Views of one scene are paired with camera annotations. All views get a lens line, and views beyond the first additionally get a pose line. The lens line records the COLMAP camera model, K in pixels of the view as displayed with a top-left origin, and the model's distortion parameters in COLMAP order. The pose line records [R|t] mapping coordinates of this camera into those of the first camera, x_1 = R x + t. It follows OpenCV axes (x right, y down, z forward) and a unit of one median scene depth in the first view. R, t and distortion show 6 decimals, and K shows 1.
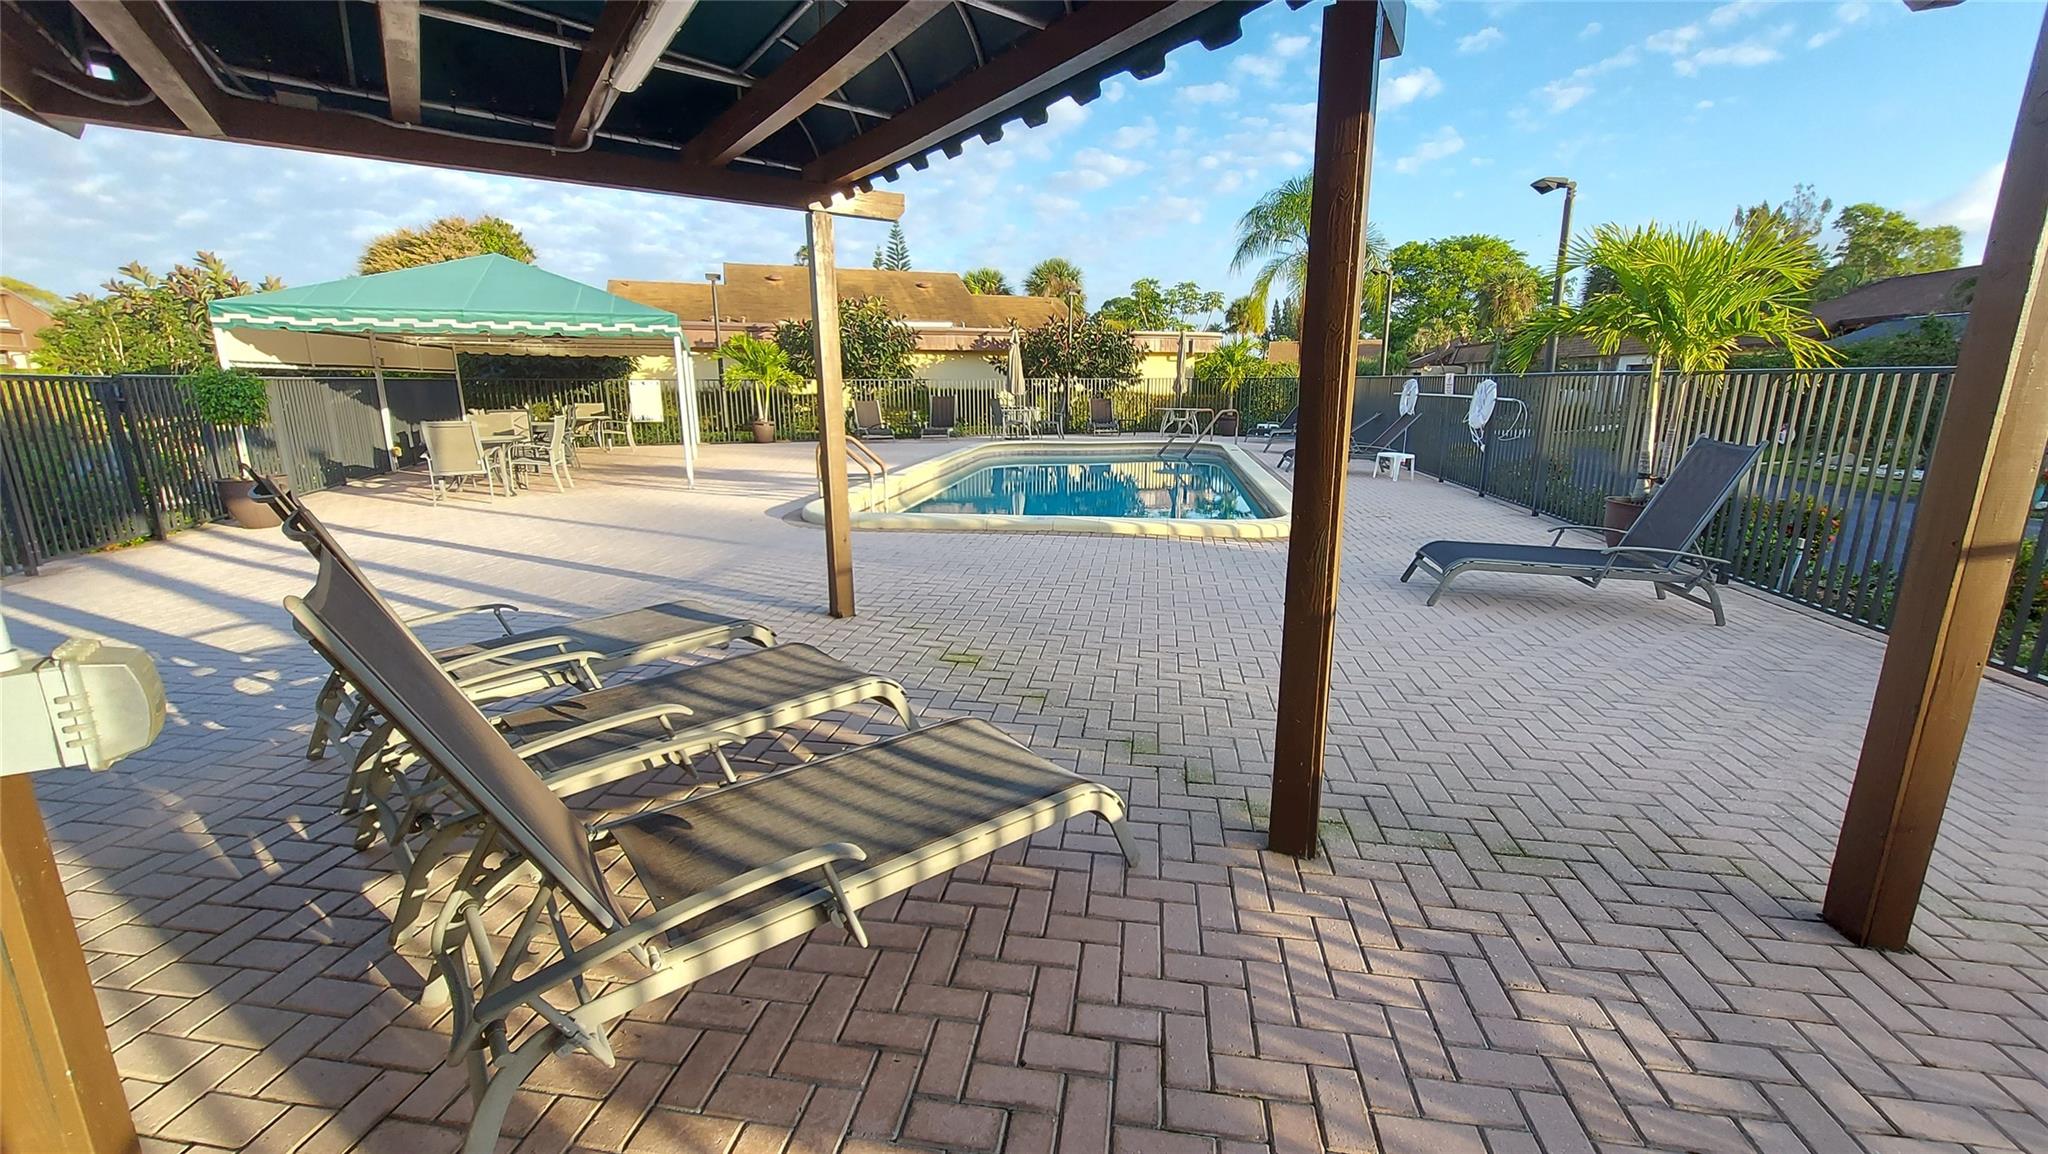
lens RADIAL K [[829.9, 0, 1034.7], [0, 829.9, 561.0], [0, 0, 1]] dist [0.010771, -0.003701]
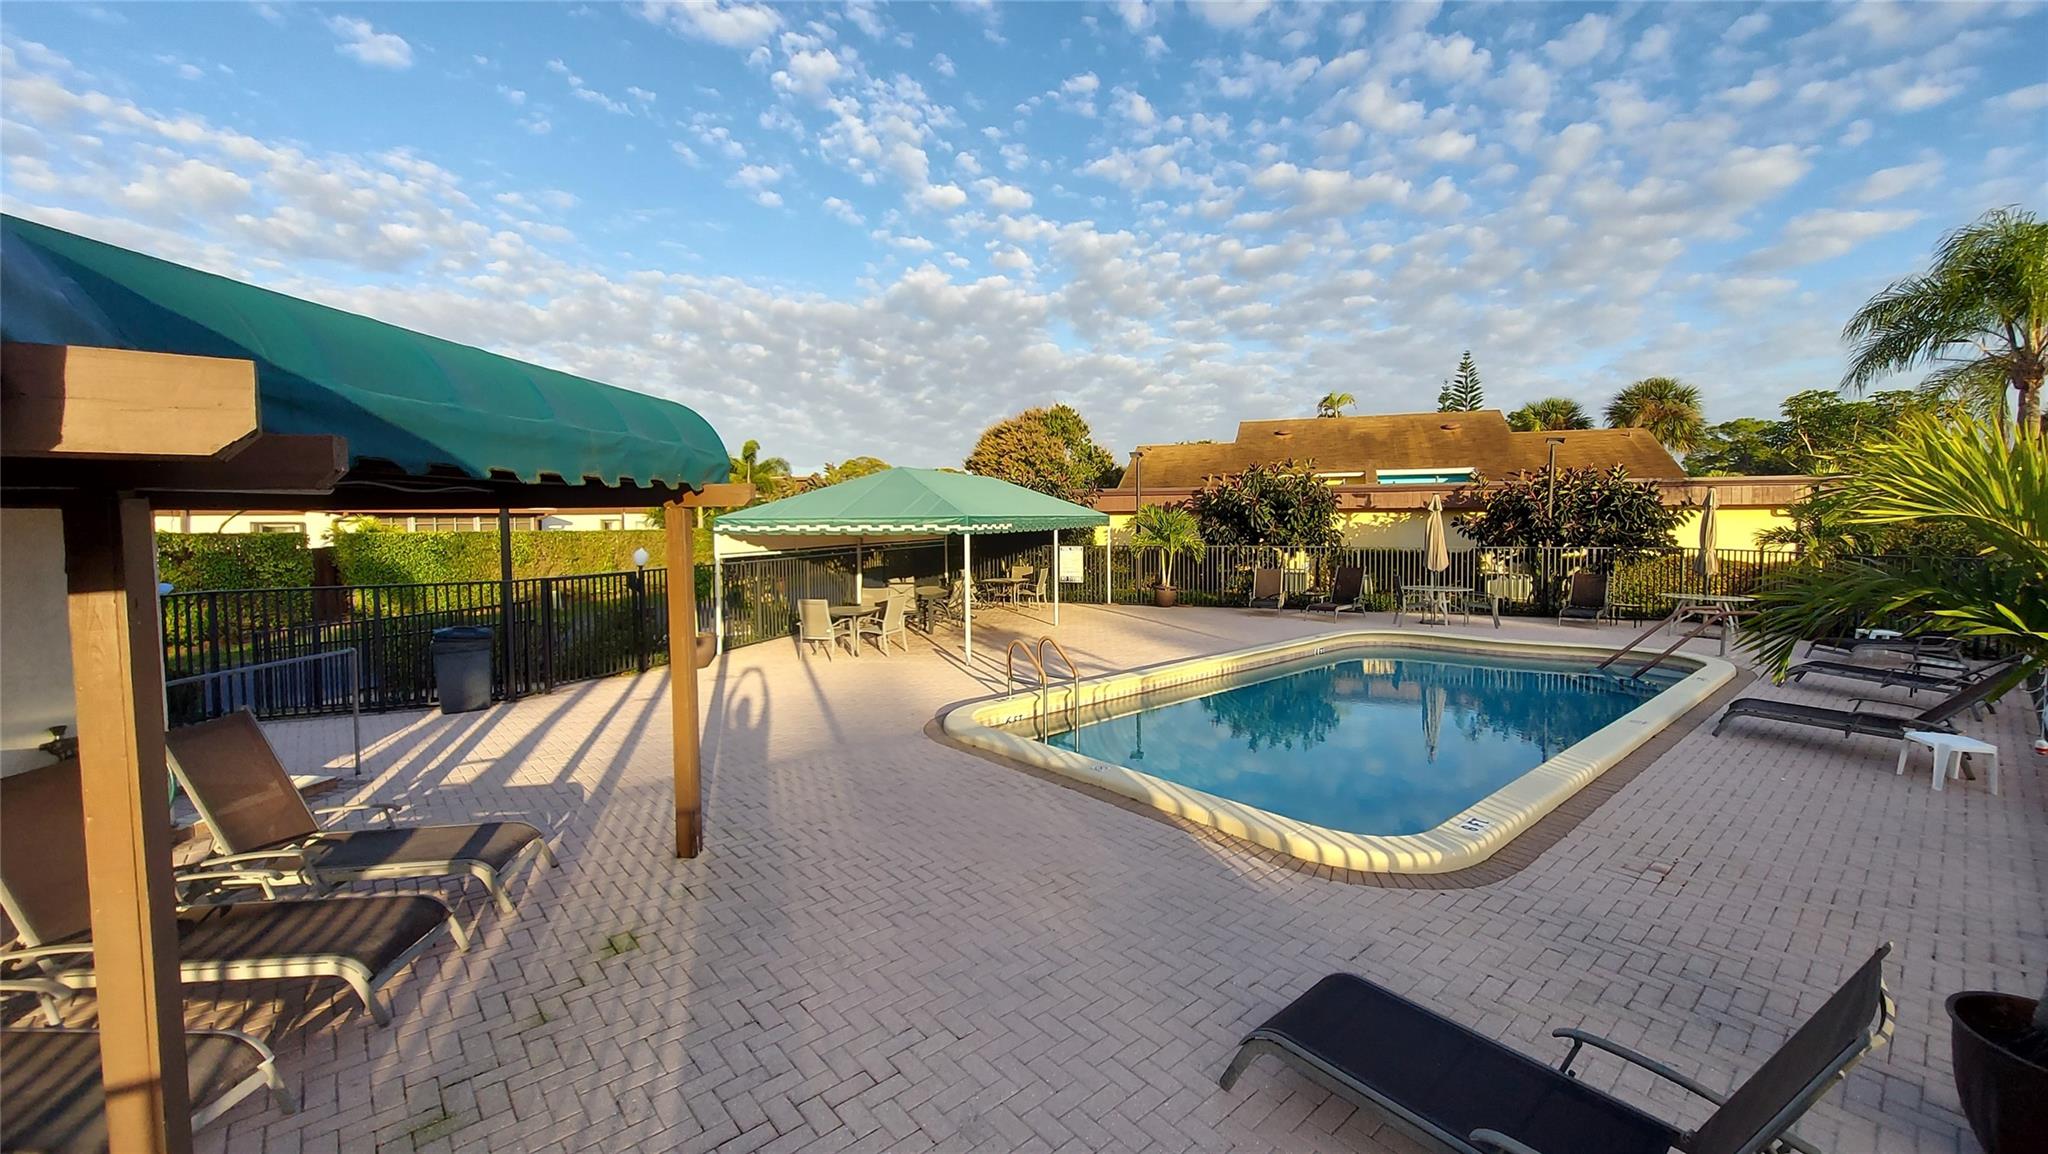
lens RADIAL K [[829.9, 0, 980.0], [0, 829.9, 568.5], [0, 0, 1]] dist [0.010771, -0.003701]
pose [[0.740452, 0.034388, -0.671228, 0.470283], [-0.134002, 0.986193, -0.097299, -0.140640], [0.658615, 0.161991, 0.734837, 0.205761]]
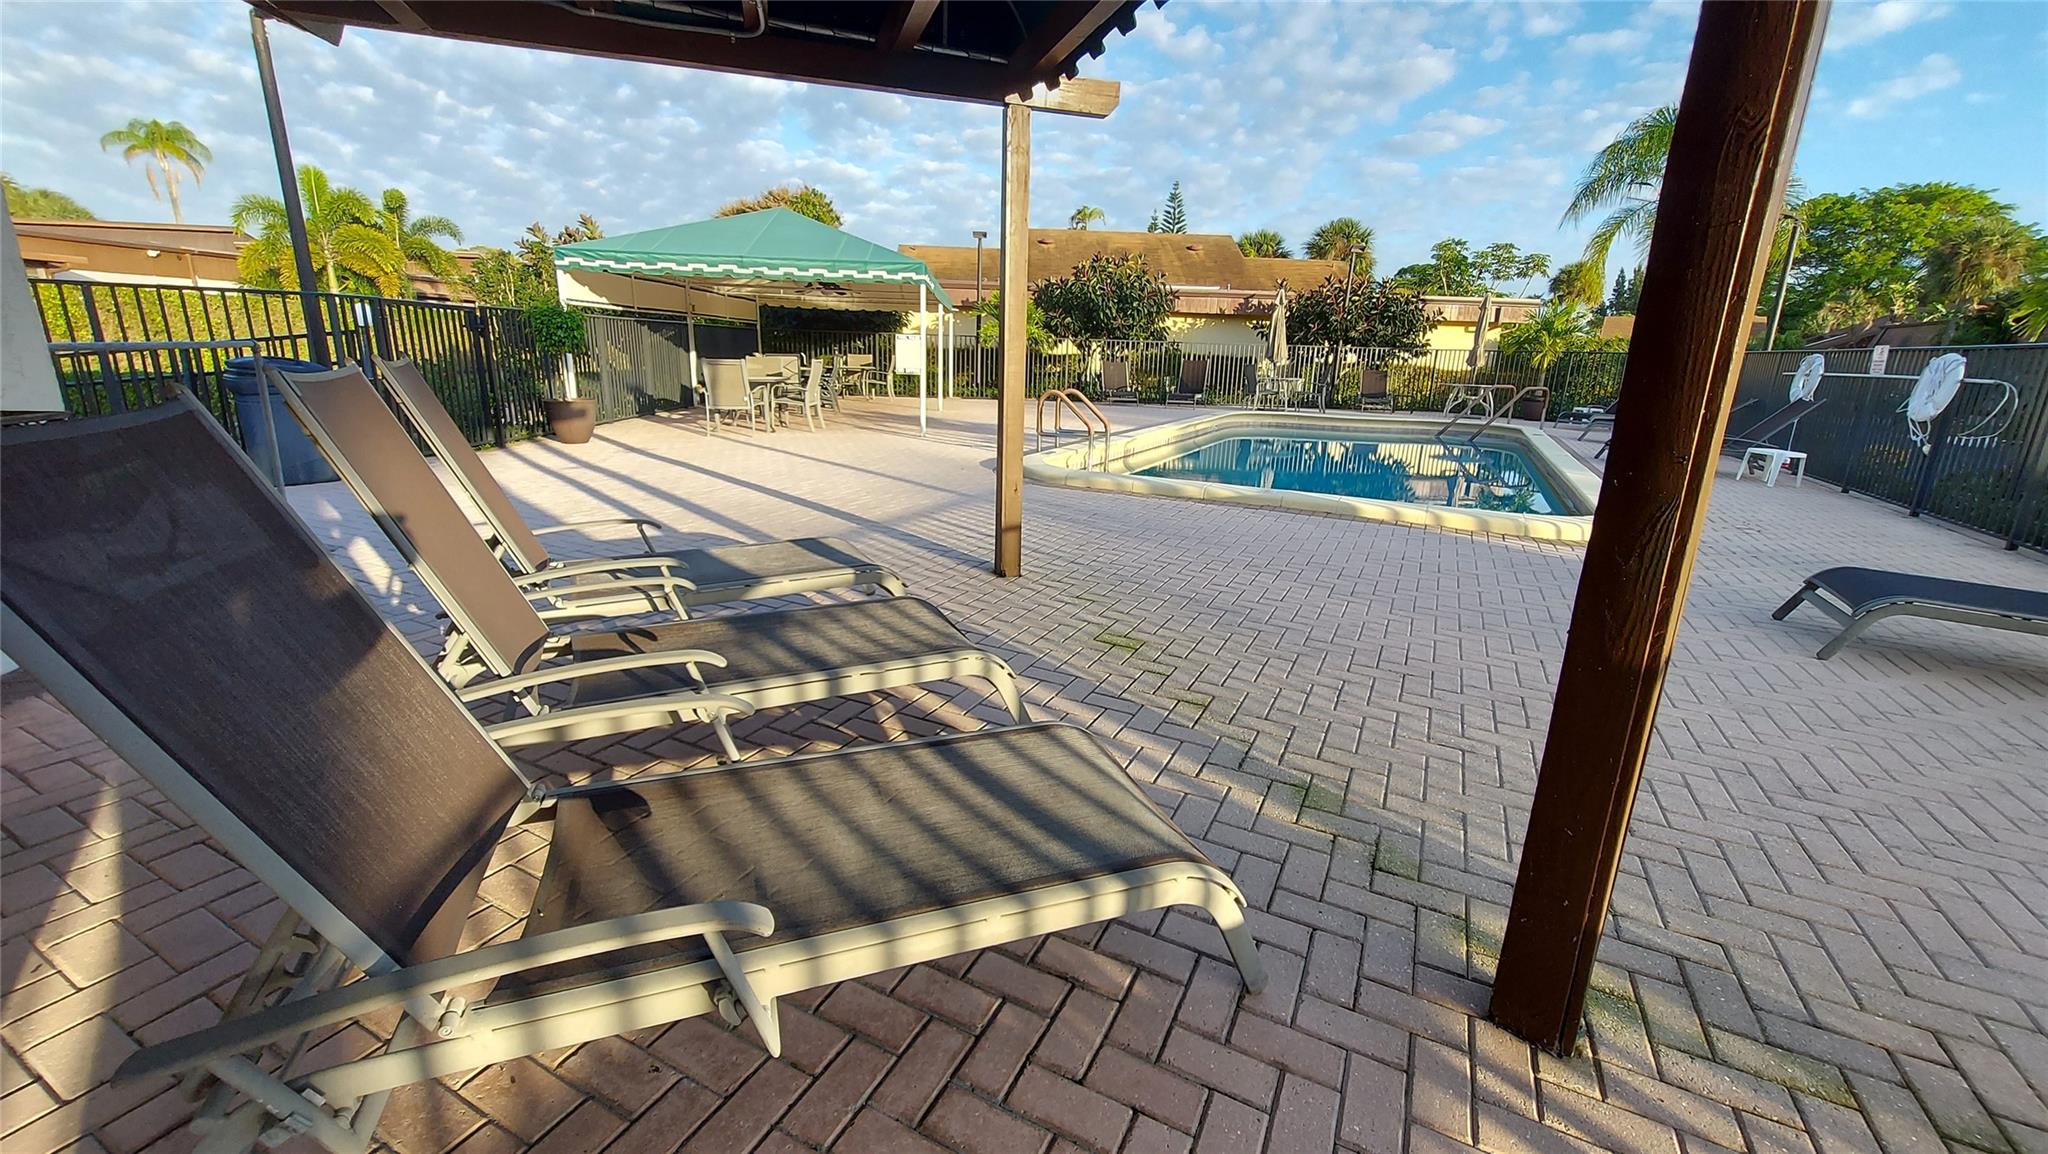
lens RADIAL K [[829.9, 0, 1023.6], [0, 829.9, 560.6], [0, 0, 1]] dist [0.010771, -0.003701]
pose [[0.948039, 0.109543, -0.298700, 0.029167], [-0.099481, 0.993845, 0.048732, 0.002986], [0.302200, -0.016484, 0.953102, 0.088541]]
